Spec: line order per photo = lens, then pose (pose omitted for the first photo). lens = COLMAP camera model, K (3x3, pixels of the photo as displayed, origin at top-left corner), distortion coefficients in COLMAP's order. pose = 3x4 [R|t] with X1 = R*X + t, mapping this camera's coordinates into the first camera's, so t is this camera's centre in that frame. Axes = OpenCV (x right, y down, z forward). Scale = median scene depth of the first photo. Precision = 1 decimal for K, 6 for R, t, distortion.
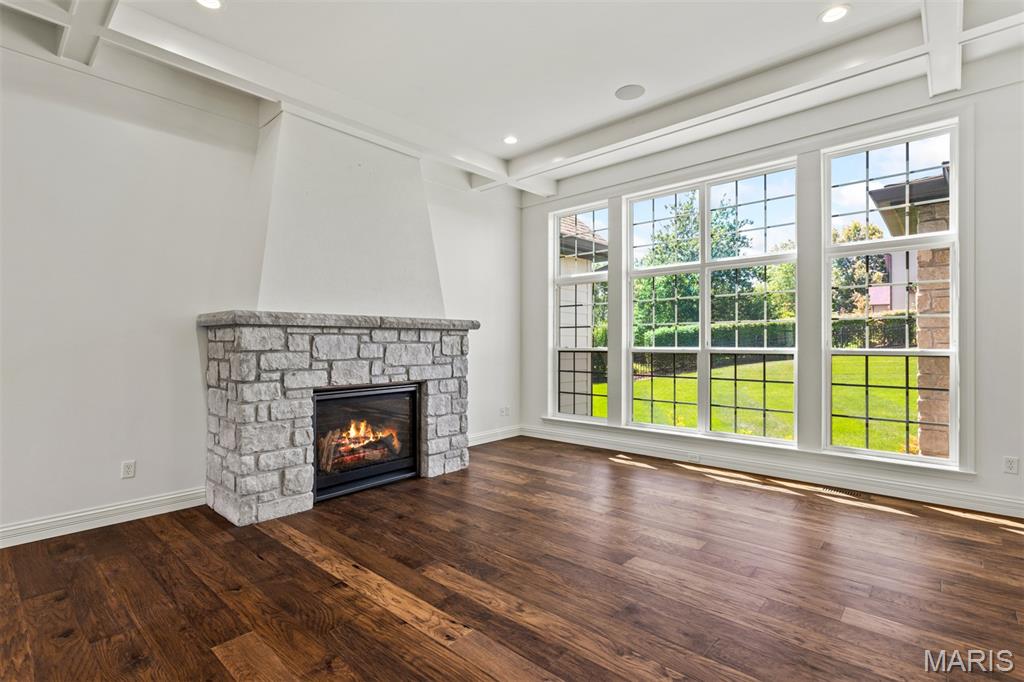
lens RADIAL K [[489.0, 0, 501.7], [0, 489.0, 348.2], [0, 0, 1]] dist [0.004349, 0.001522]
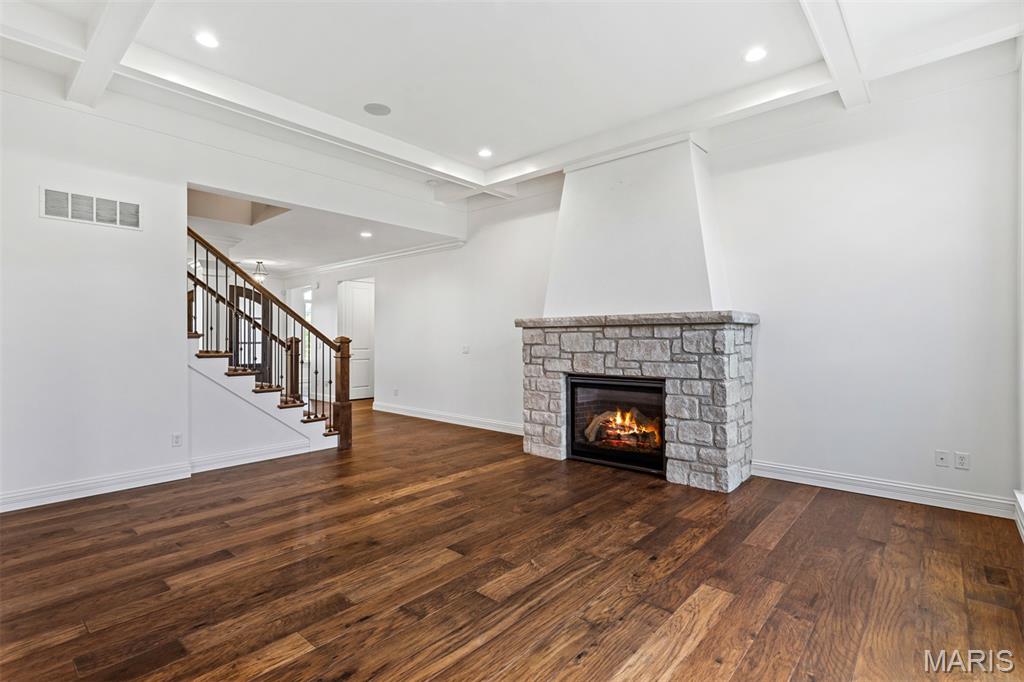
lens RADIAL K [[489.0, 0, 501.7], [0, 489.0, 348.2], [0, 0, 1]] dist [0.004349, 0.001522]
pose [[0.004874, 0.022460, -0.999736, 0.933584], [-0.007180, 0.999723, 0.022424, -0.013612], [0.999962, 0.007069, 0.005034, 0.793929]]
